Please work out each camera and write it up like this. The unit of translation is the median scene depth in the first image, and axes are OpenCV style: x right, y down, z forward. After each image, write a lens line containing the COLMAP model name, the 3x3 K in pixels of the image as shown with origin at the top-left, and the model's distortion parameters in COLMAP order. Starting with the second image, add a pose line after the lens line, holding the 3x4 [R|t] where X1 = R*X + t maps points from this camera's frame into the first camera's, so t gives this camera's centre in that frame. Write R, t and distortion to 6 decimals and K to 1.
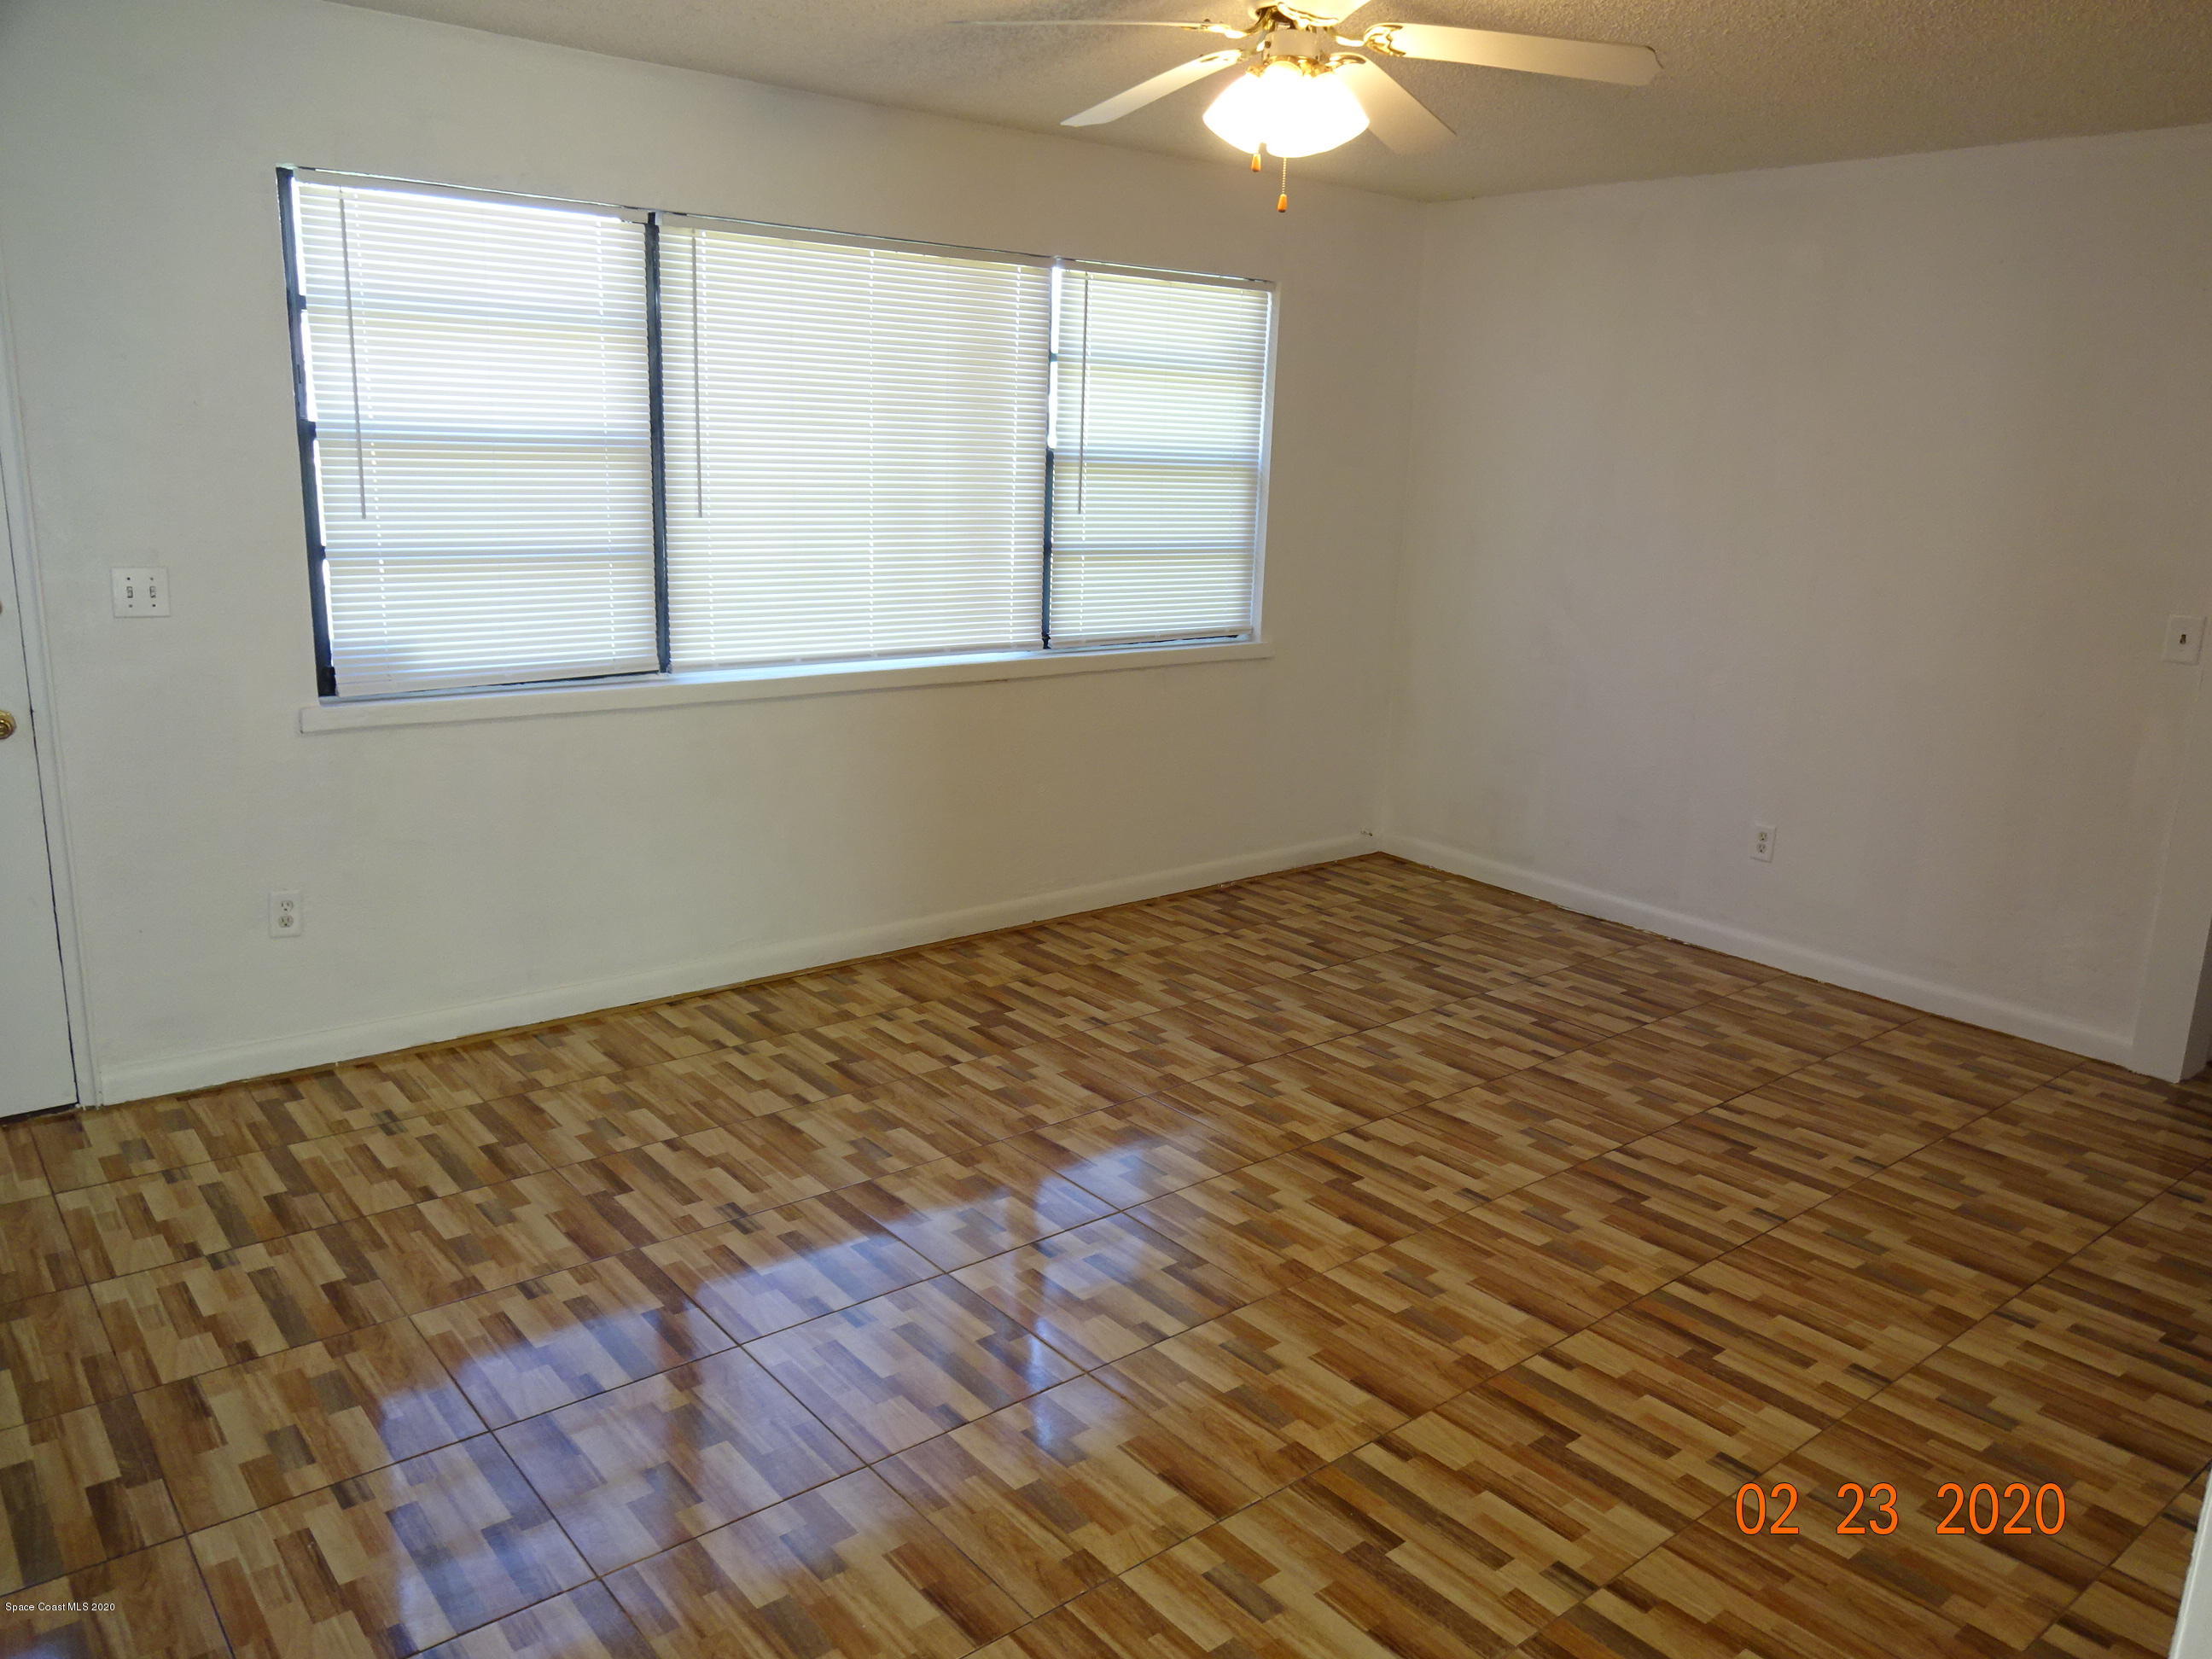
lens RADIAL K [[1630.0, 0, 1114.6], [0, 1630.0, 843.9], [0, 0, 1]] dist [-0.002150, 0.004589]
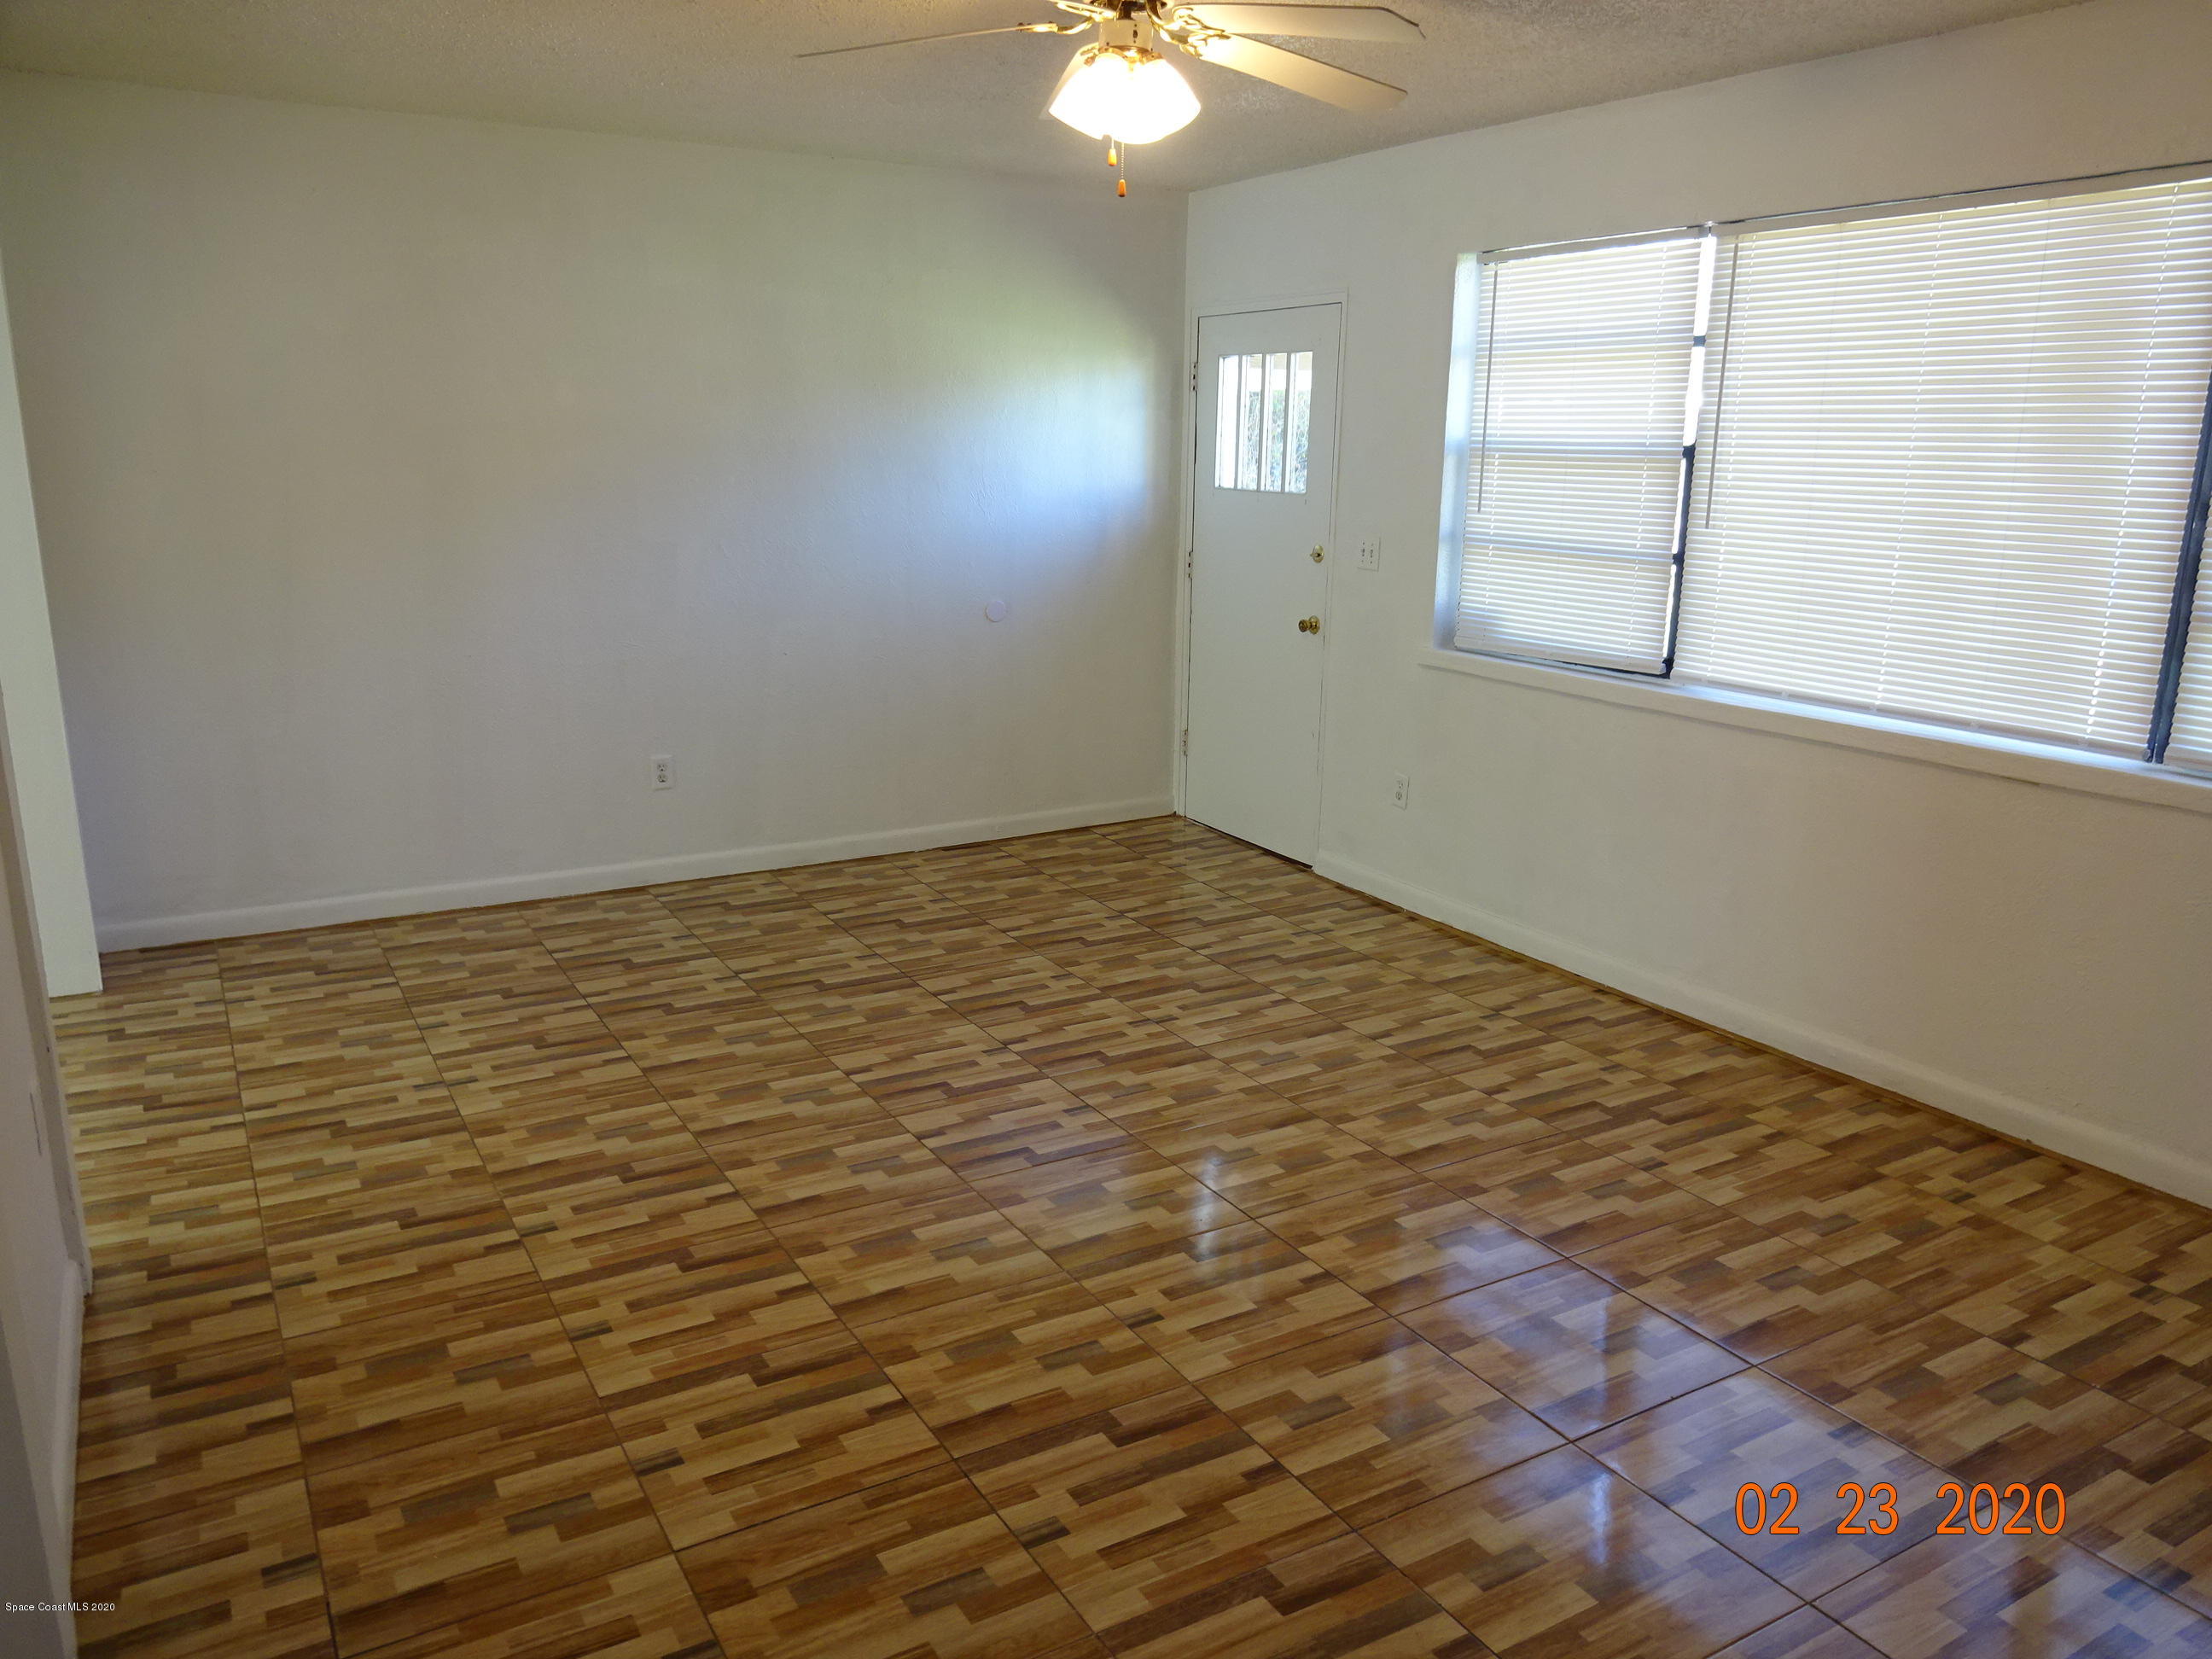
lens RADIAL K [[1630.0, 0, 1114.6], [0, 1630.0, 843.9], [0, 0, 1]] dist [-0.002150, 0.004589]
pose [[-0.152055, 0.208372, -0.966158, 0.797667], [-0.254262, 0.936378, 0.241965, -0.170495], [0.955107, 0.282449, -0.089400, 0.811341]]
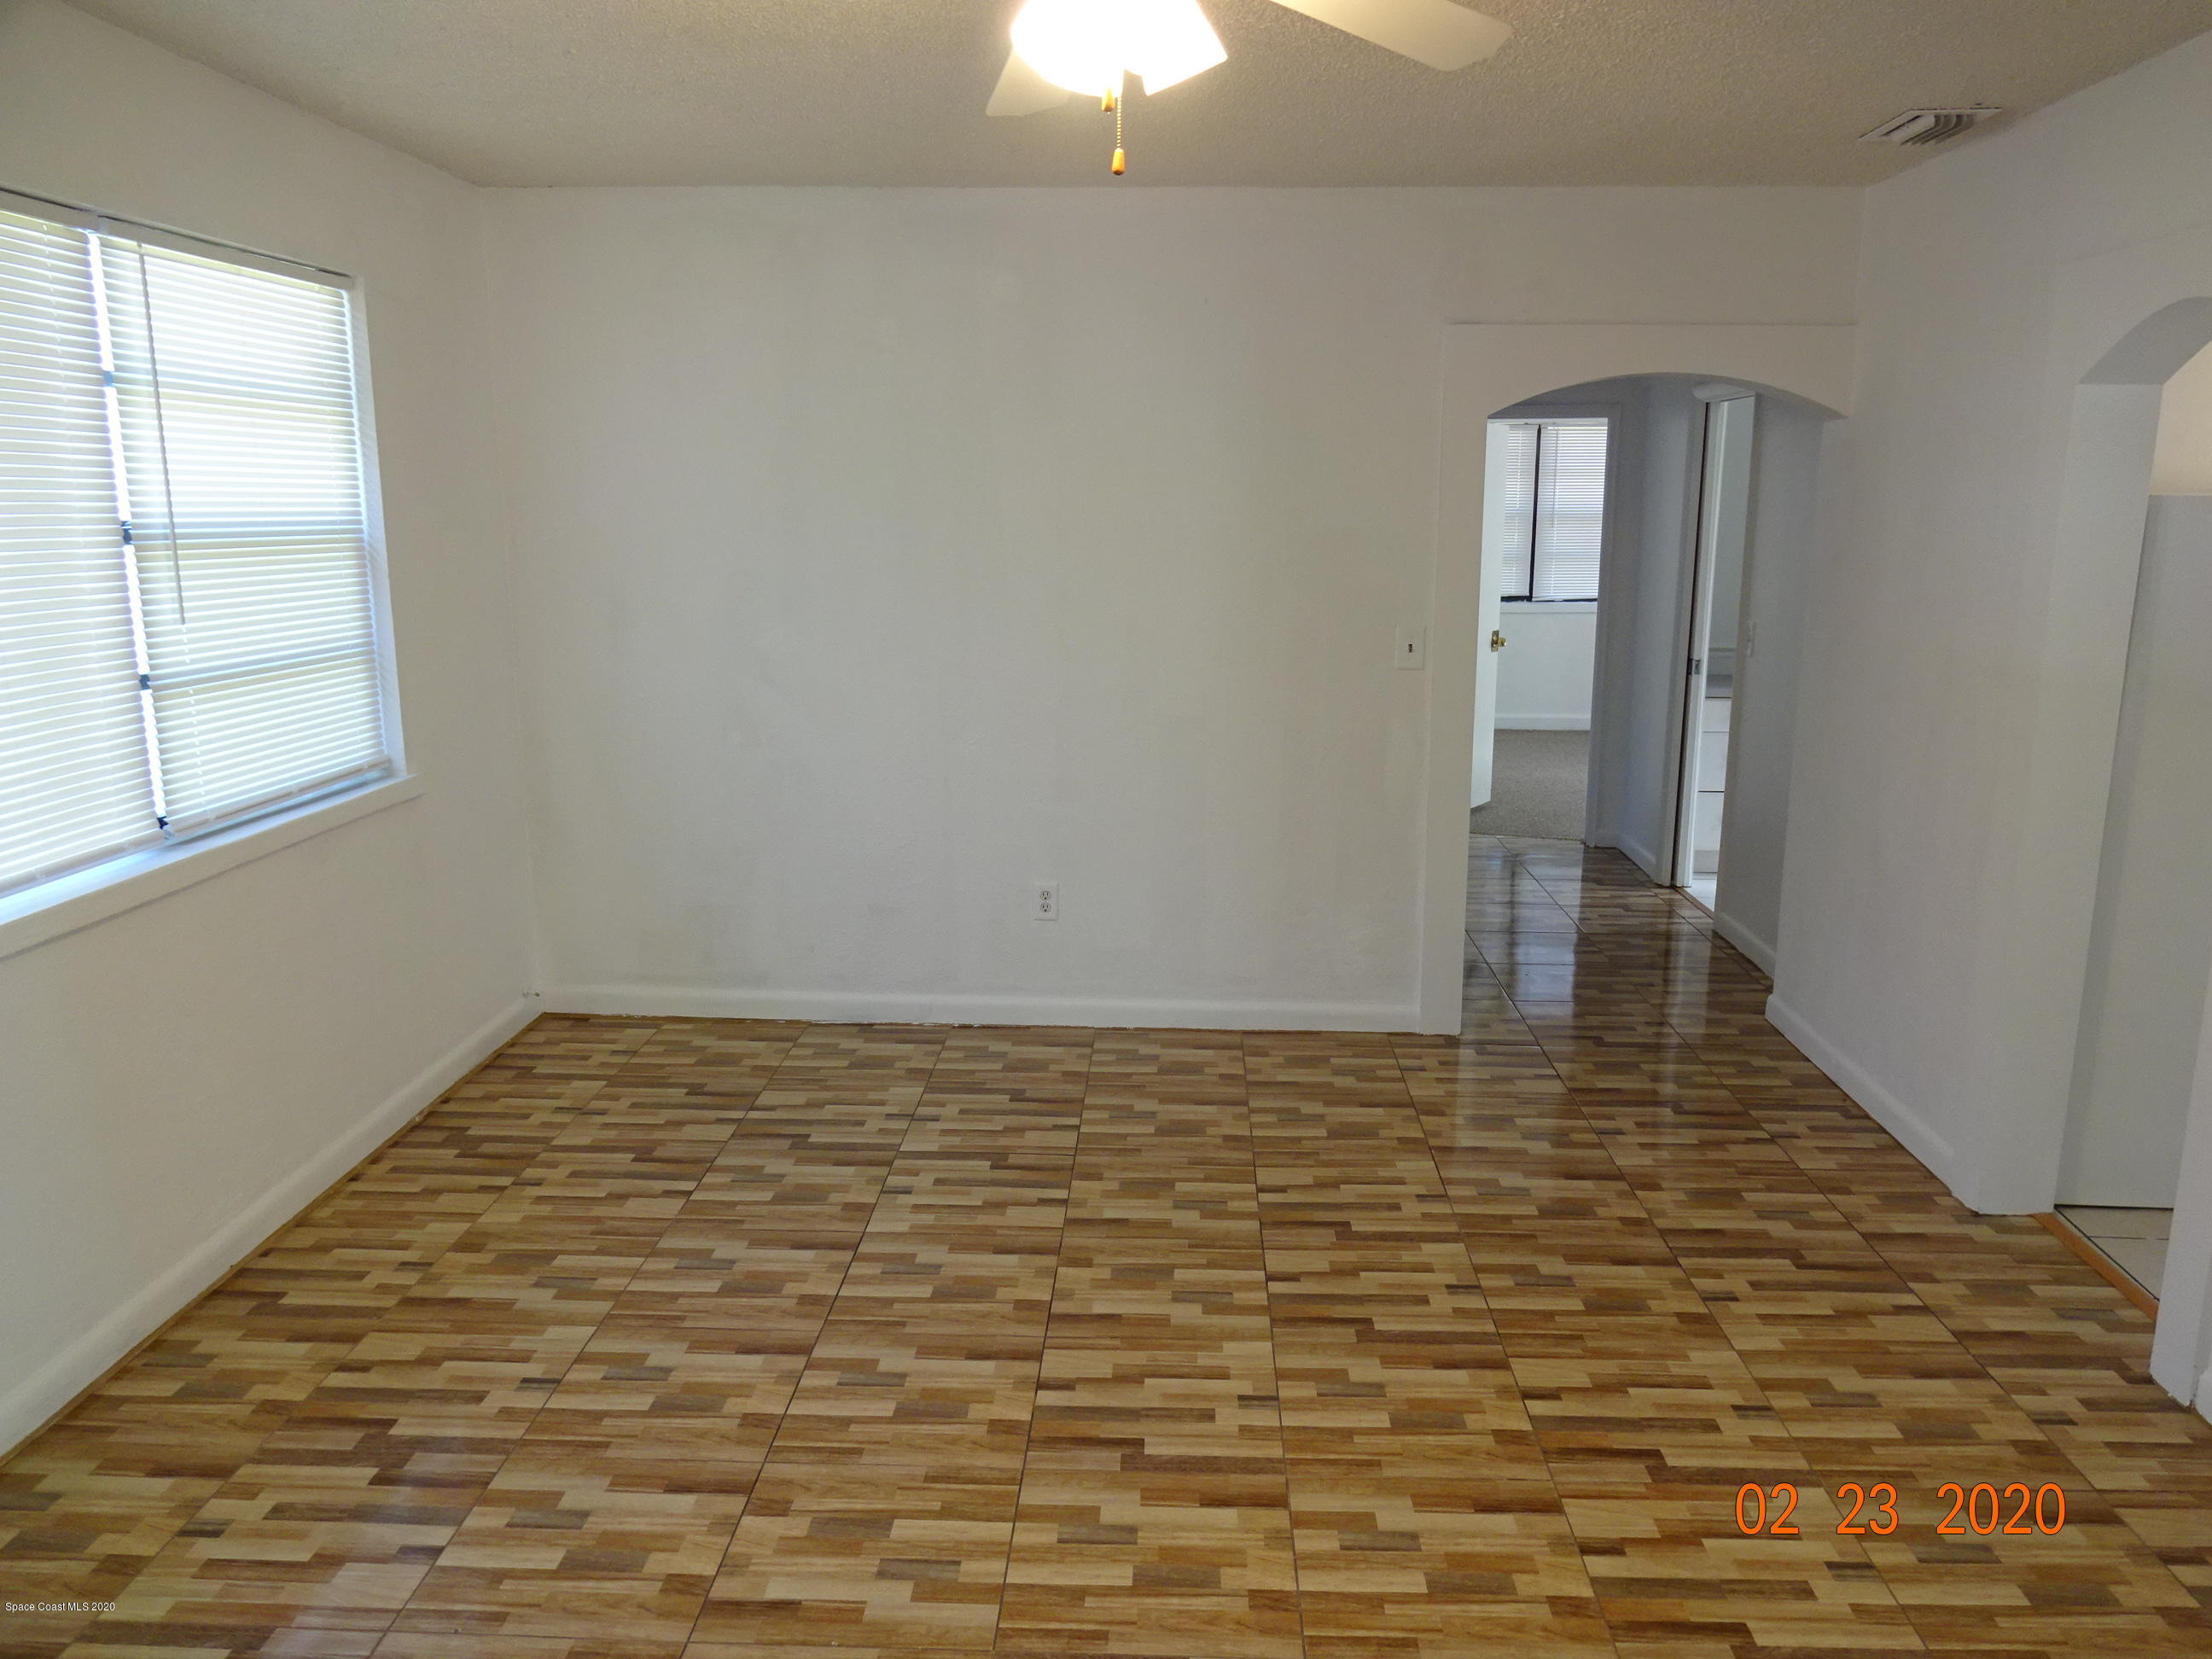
lens RADIAL K [[1640.7, 0, 1105.7], [0, 1640.7, 856.6], [0, 0, 1]] dist [0.004860, -0.004737]
pose [[0.668471, -0.192399, 0.718421, -0.307707], [0.201124, 0.976733, 0.074436, -0.107369], [-0.716027, 0.094734, 0.691614, 0.370686]]
